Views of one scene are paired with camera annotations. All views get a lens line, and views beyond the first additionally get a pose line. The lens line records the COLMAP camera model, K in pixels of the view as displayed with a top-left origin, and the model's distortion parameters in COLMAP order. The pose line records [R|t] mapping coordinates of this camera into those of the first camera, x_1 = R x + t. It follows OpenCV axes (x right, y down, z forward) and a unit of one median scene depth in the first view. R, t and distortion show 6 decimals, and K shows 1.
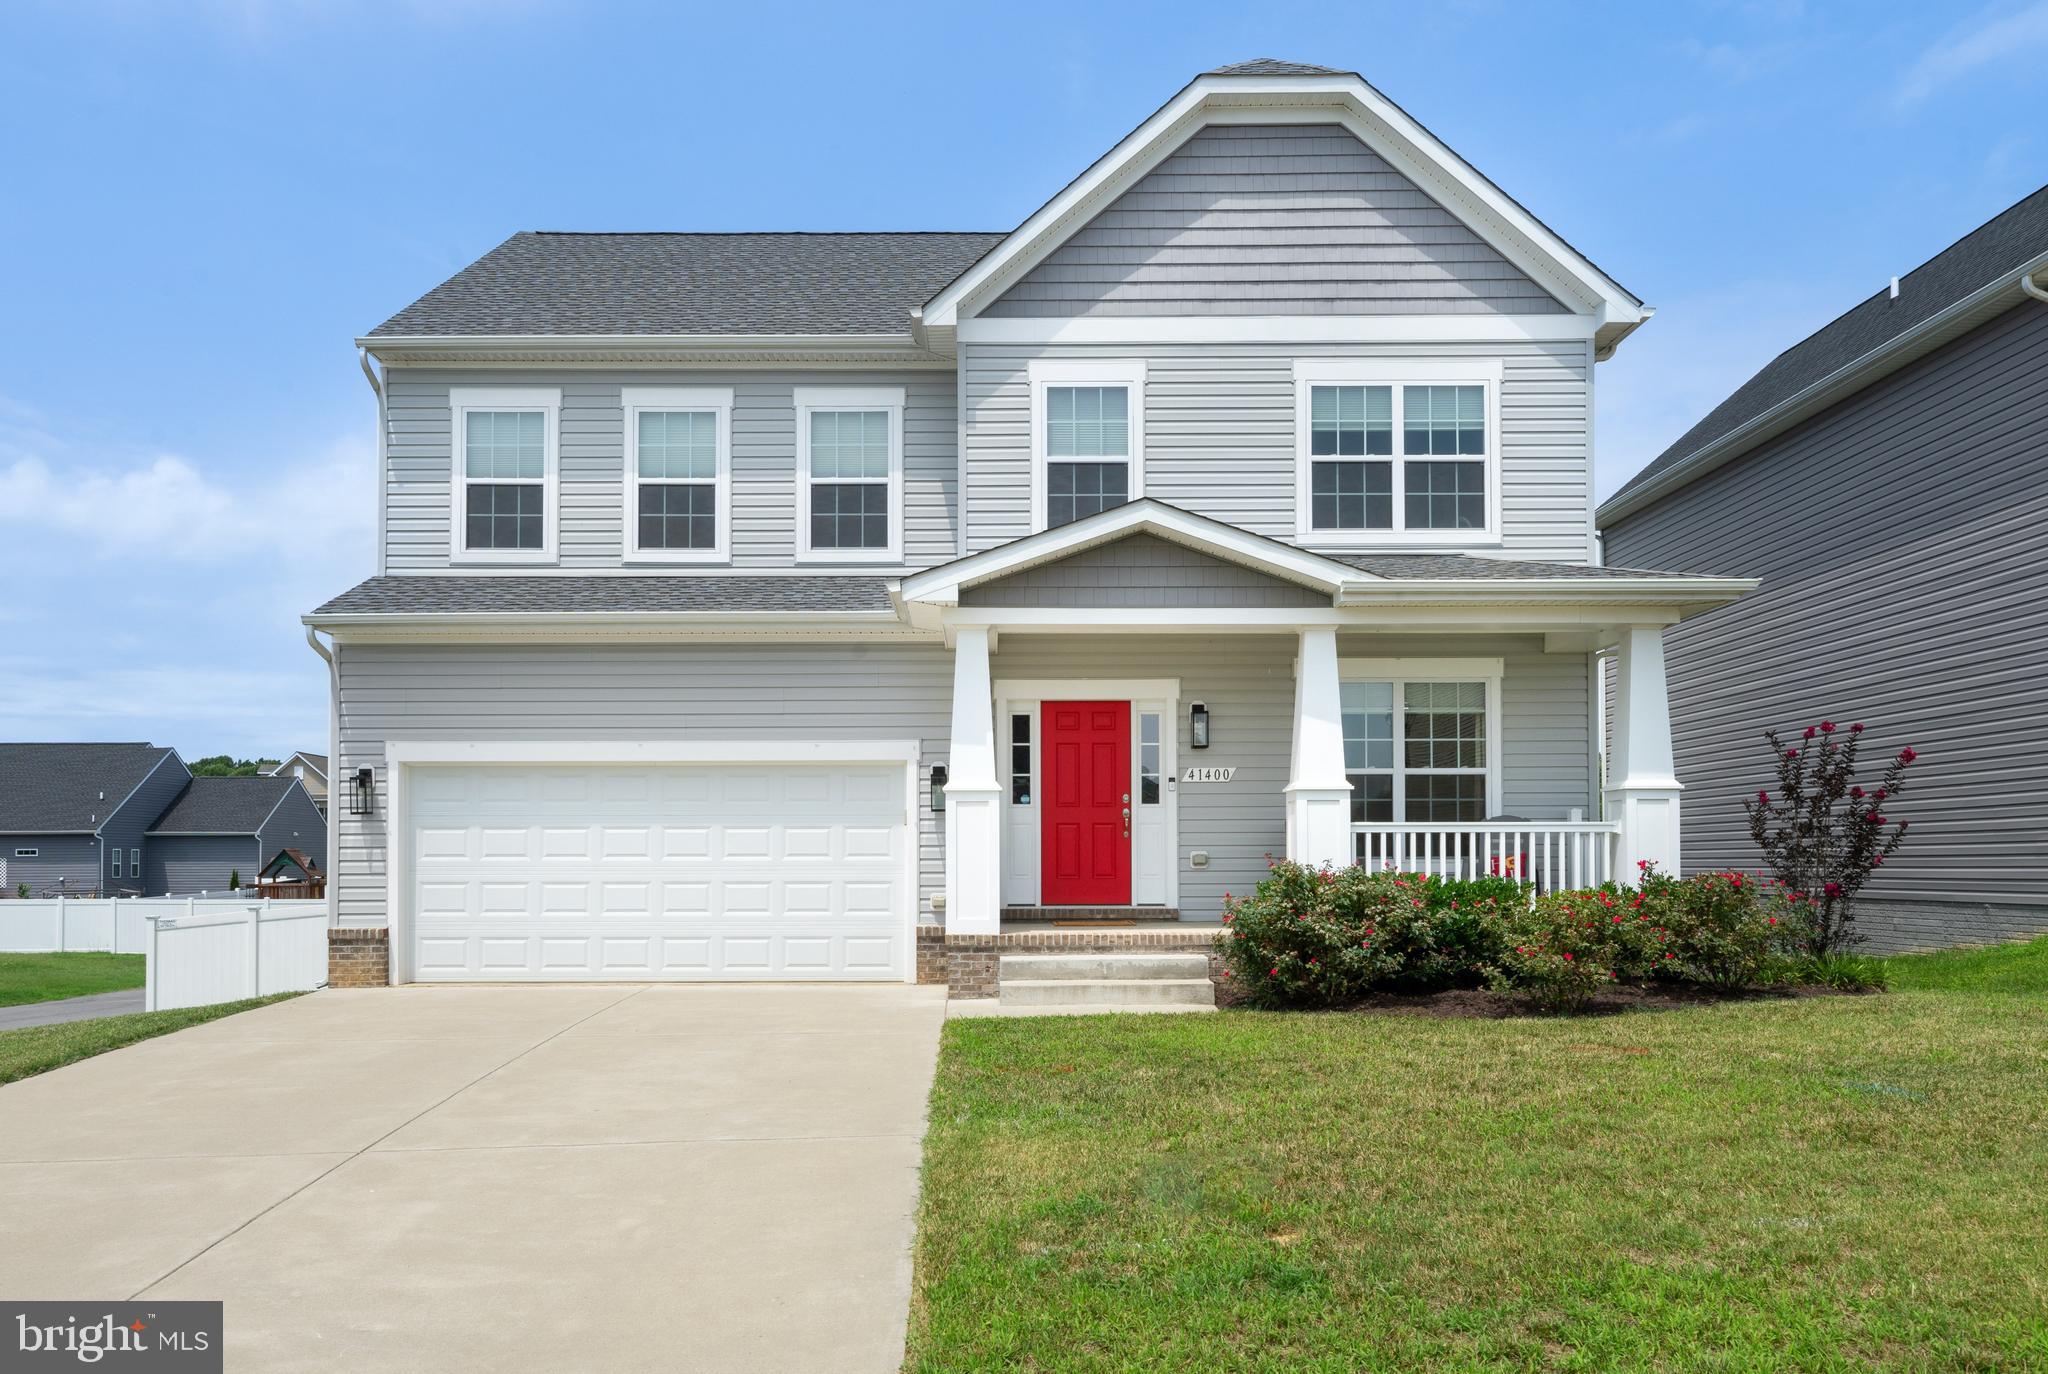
lens RADIAL K [[1524.6, 0, 977.3], [0, 1524.6, 847.0], [0, 0, 1]] dist [-0.003487, 0.005346]
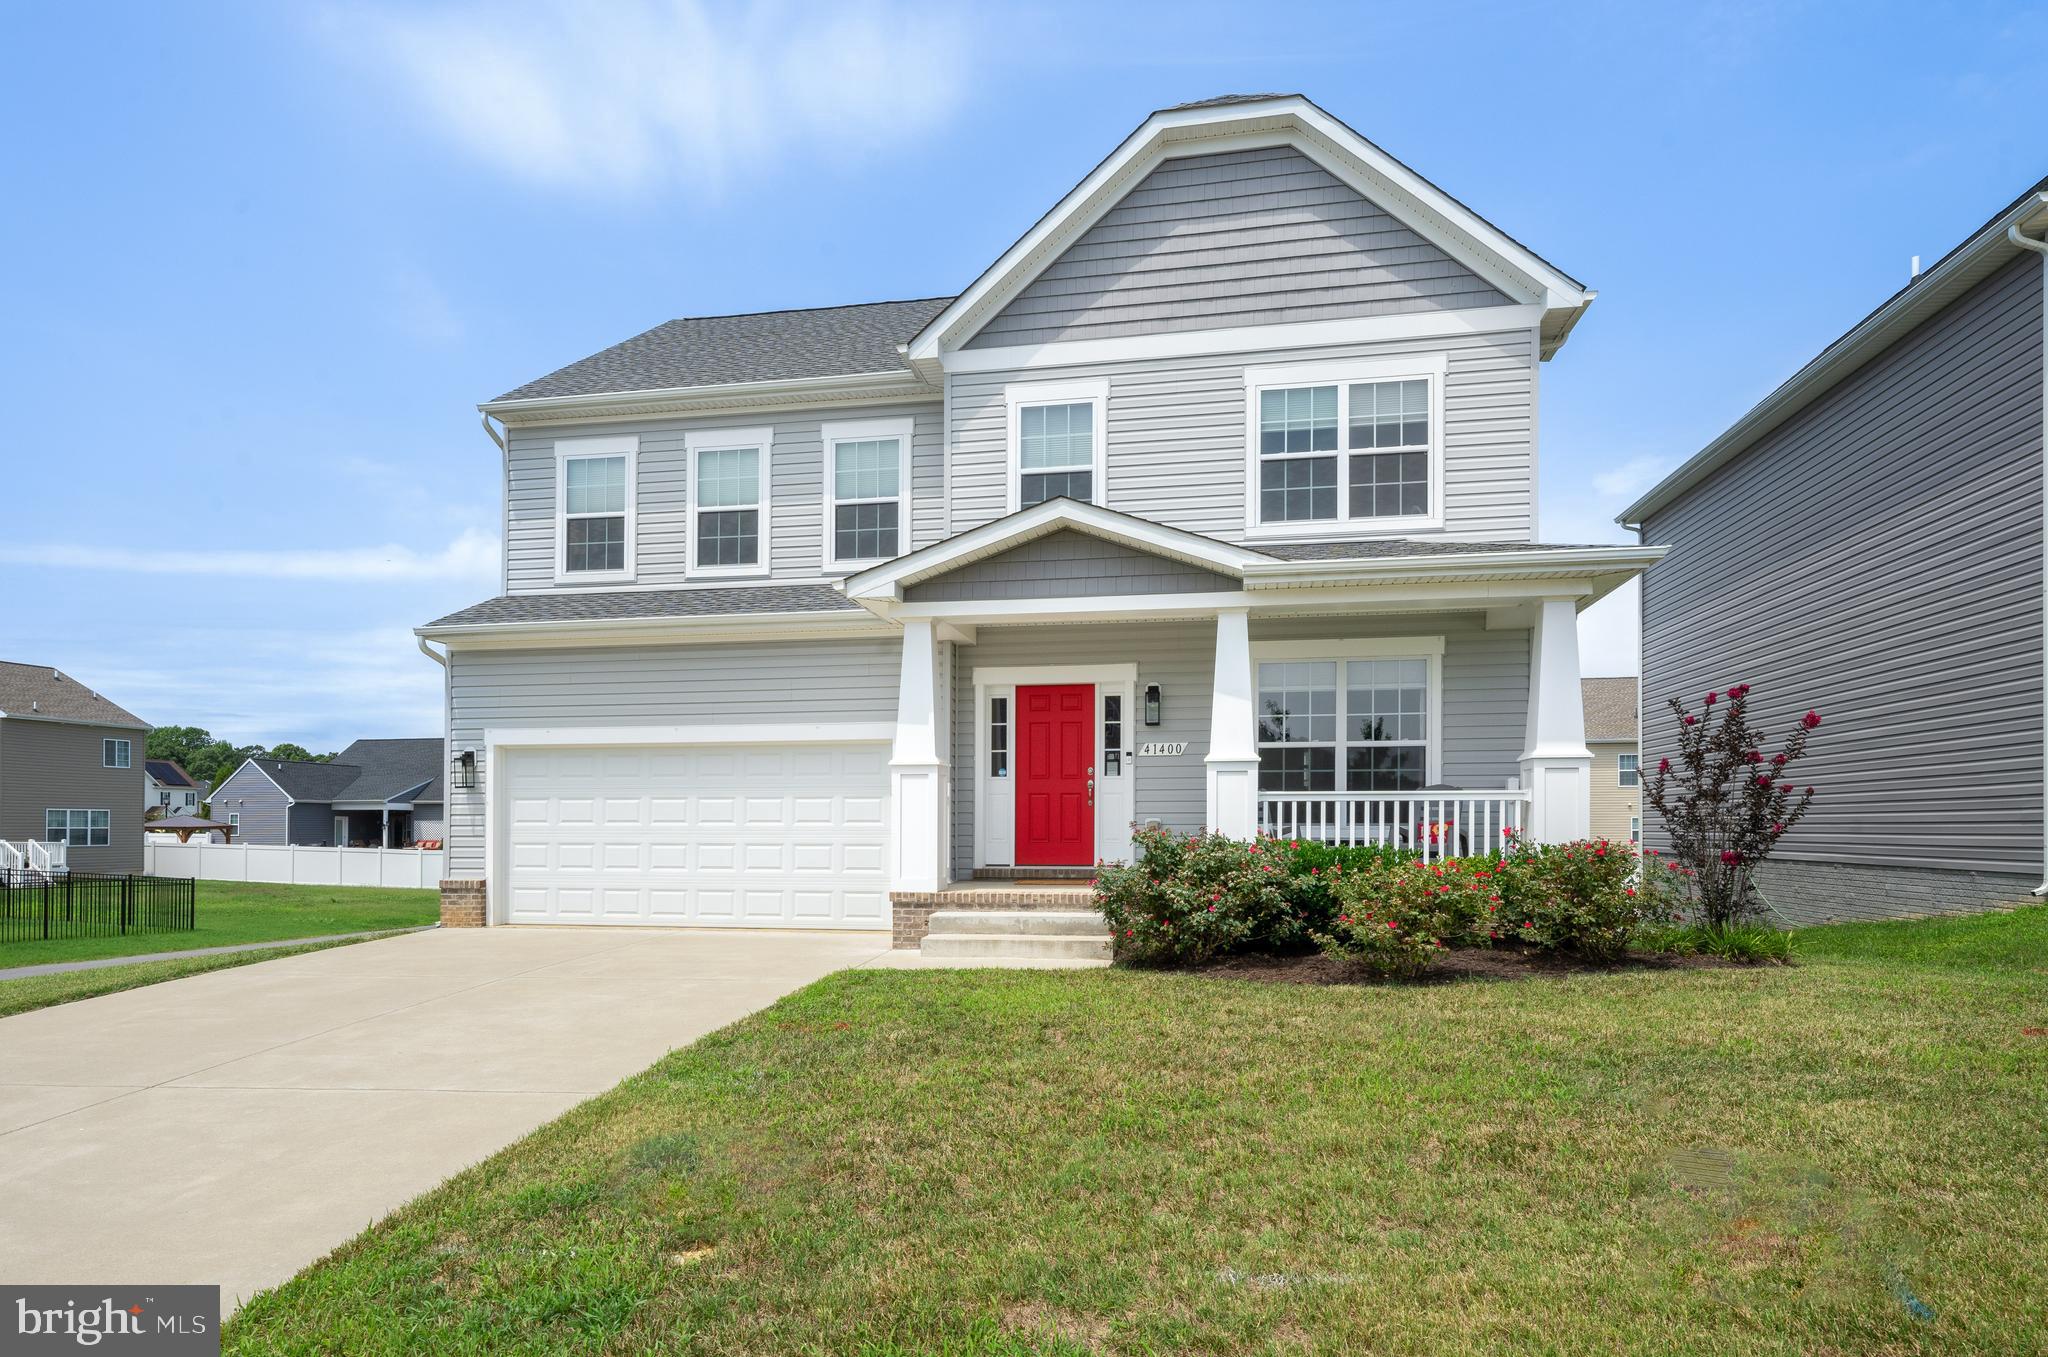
lens RADIAL K [[1181.8, 0, 986.8], [0, 1181.8, 826.9], [0, 0, 1]] dist [0.003260, -0.000676]
pose [[0.982358, 0.002033, -0.186999, 0.186694], [0.000269, 0.999925, 0.012281, -0.001463], [0.187010, -0.012114, 0.982283, 0.131045]]
